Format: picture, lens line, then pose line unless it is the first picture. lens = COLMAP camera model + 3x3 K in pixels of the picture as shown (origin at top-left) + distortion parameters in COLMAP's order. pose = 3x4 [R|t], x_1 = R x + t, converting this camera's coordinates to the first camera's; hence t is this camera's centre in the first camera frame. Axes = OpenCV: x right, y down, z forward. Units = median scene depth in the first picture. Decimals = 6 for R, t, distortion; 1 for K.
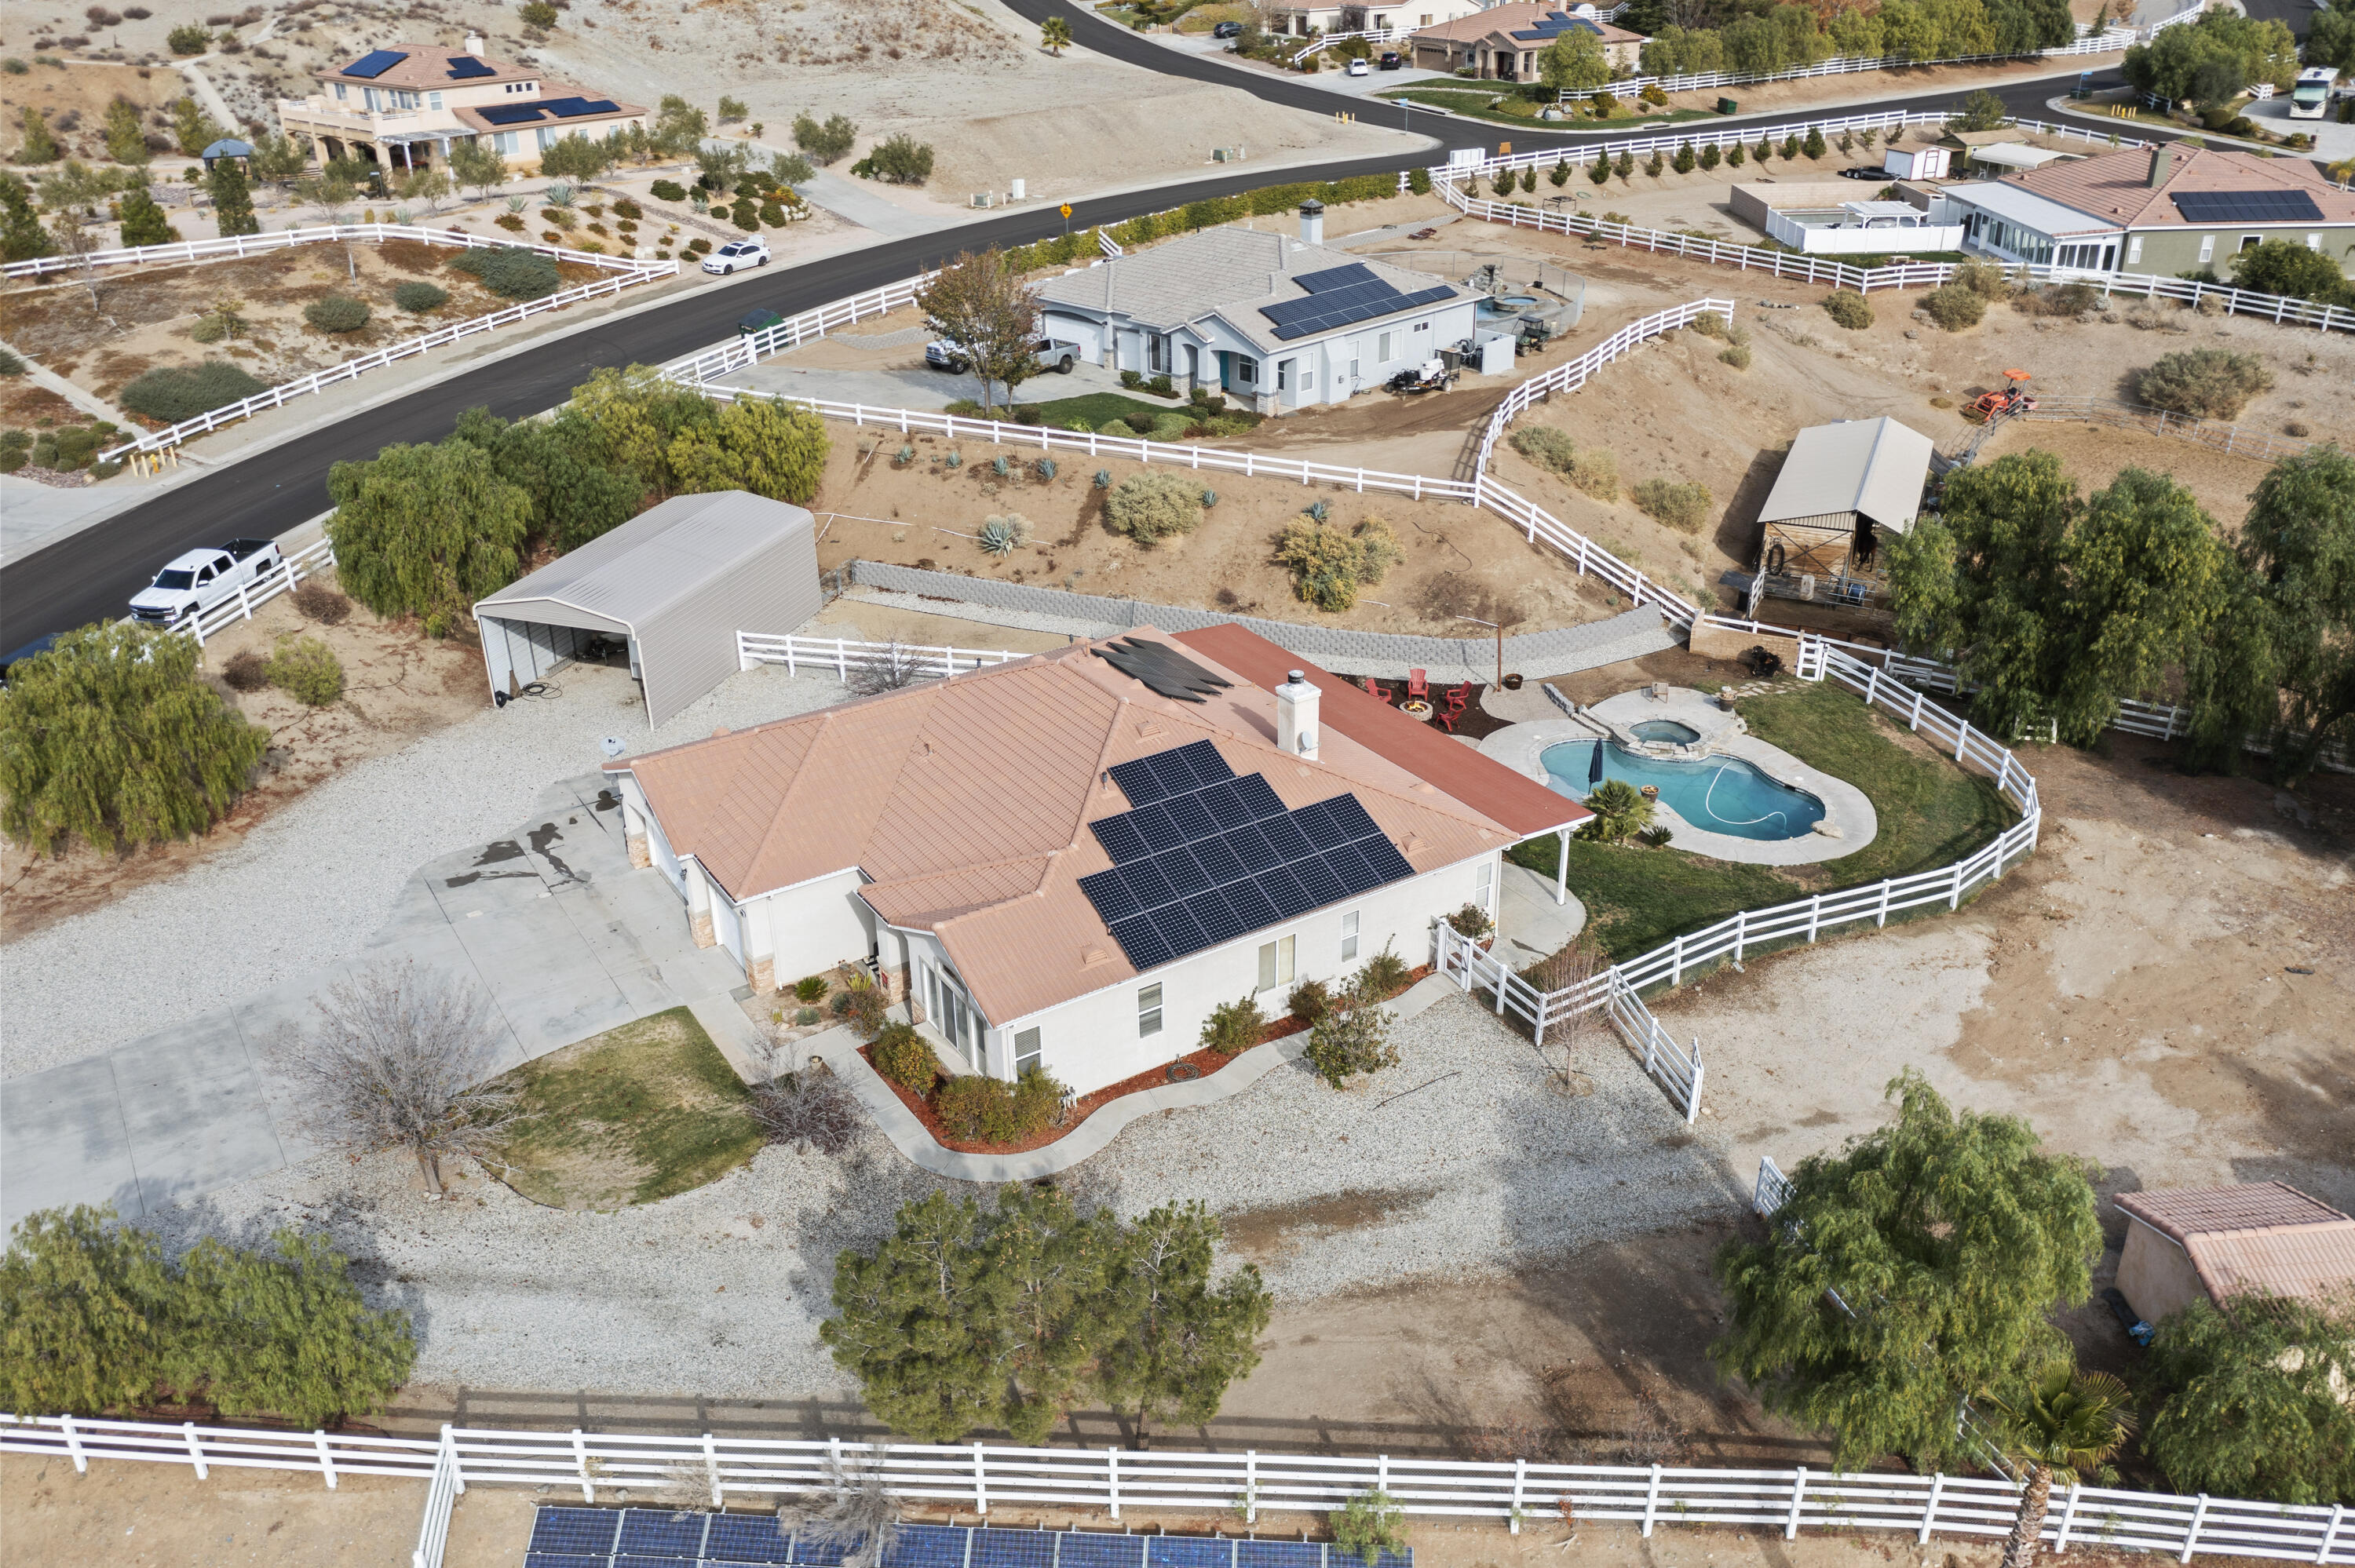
lens RADIAL K [[1855.2, 0, 1177.8], [0, 1855.2, 788.2], [0, 0, 1]] dist [-0.020207, 0.013921]
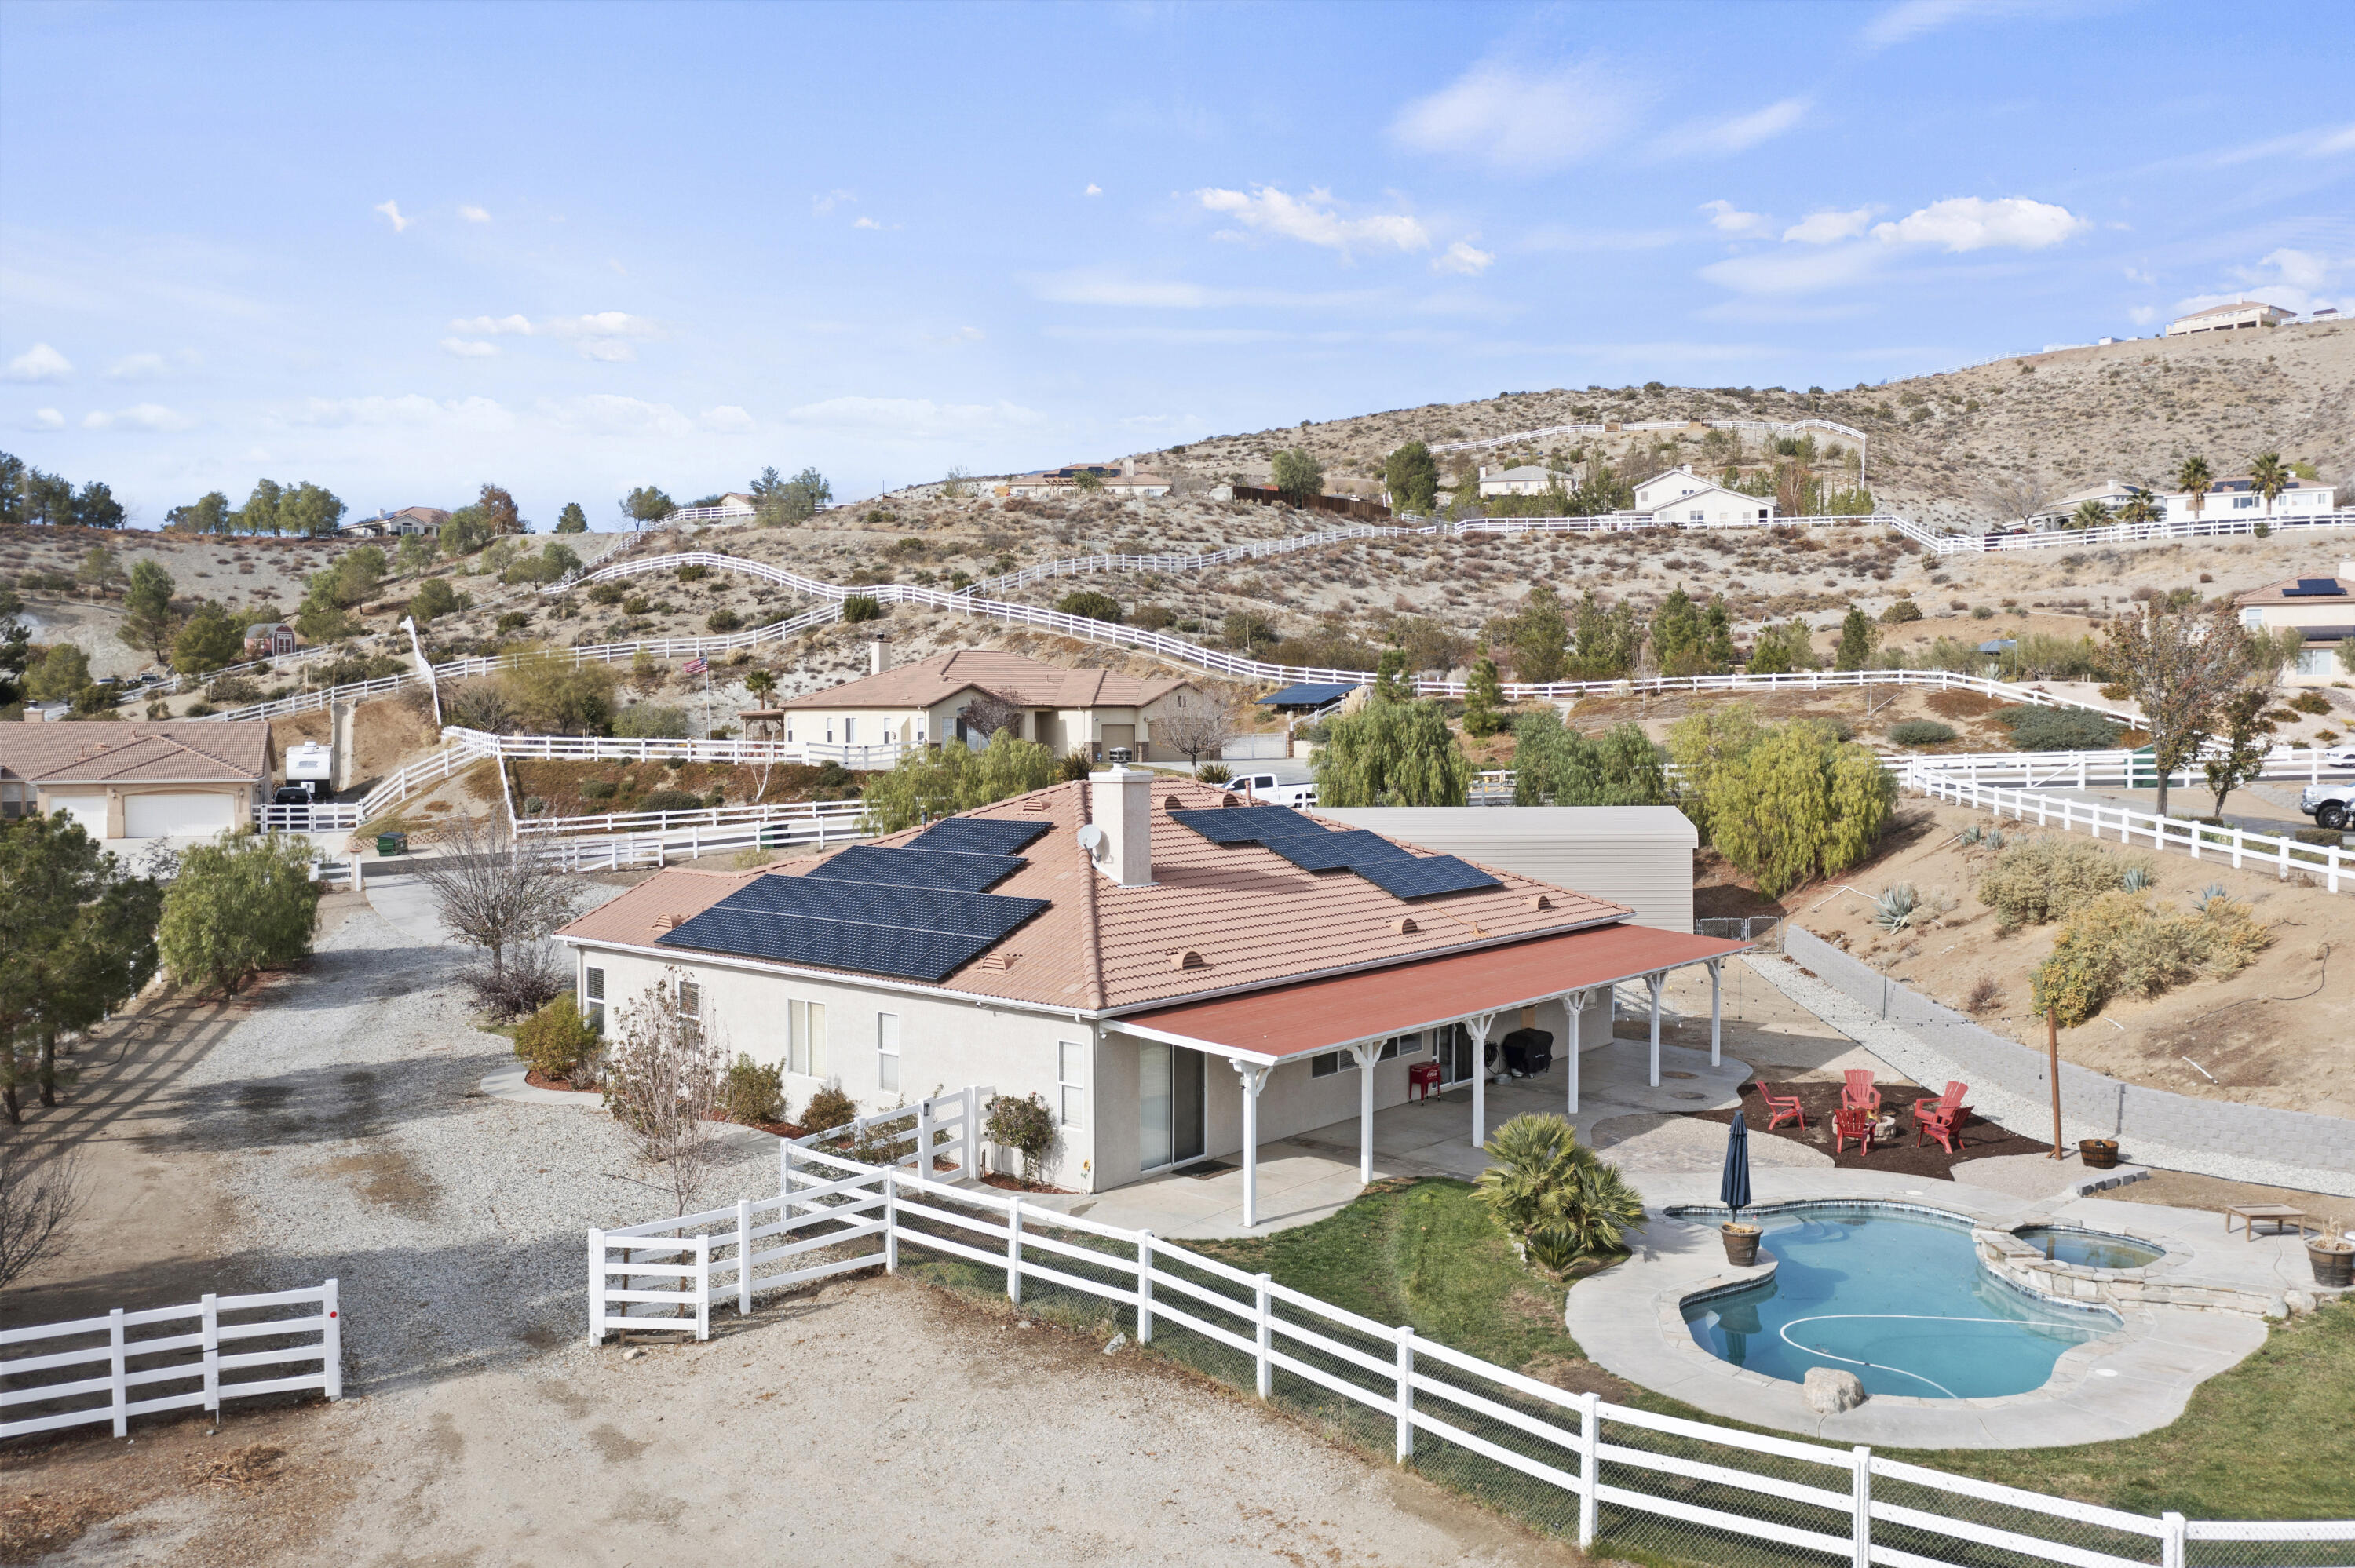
lens RADIAL K [[1855.2, 0, 1172.0], [0, 1855.2, 783.4], [0, 0, 1]] dist [-0.020207, 0.013921]
pose [[0.285660, 0.049167, -0.957069, 0.590363], [-0.430558, 0.898799, -0.082337, -0.000057], [0.856165, 0.435595, 0.277920, 0.637414]]
